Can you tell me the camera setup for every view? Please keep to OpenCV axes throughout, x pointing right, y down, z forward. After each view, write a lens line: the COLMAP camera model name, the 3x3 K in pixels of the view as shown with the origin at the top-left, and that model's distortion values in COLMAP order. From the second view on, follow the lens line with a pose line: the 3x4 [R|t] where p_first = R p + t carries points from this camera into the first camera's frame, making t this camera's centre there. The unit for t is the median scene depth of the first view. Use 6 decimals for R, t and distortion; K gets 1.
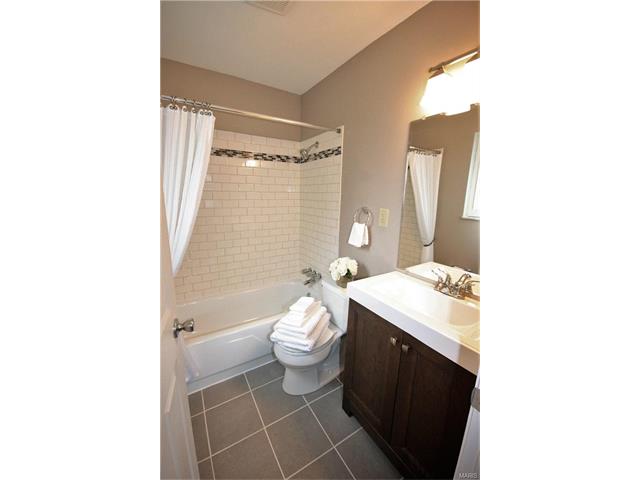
lens RADIAL K [[234.8, 0, 319.8], [0, 234.8, 242.4], [0, 0, 1]] dist [-0.009314, -0.000131]
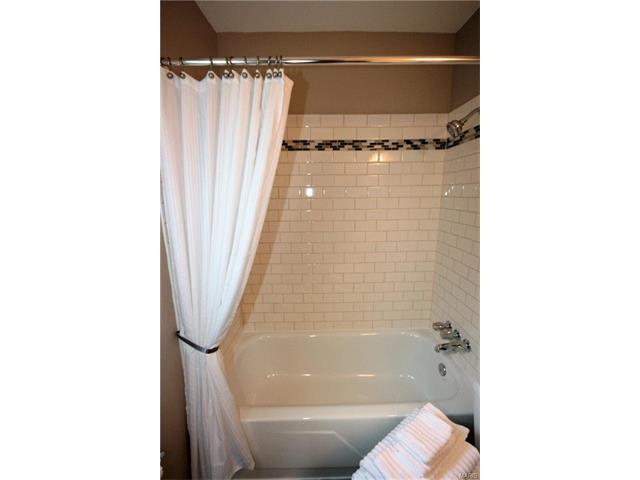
lens RADIAL K [[234.8, 0, 319.5], [0, 234.8, 238.1], [0, 0, 1]] dist [-0.009314, -0.000131]
pose [[0.848318, 0.074819, -0.524174, -0.027317], [-0.083390, 0.996490, 0.007279, -0.089696], [0.522879, 0.037536, 0.851580, 0.341727]]
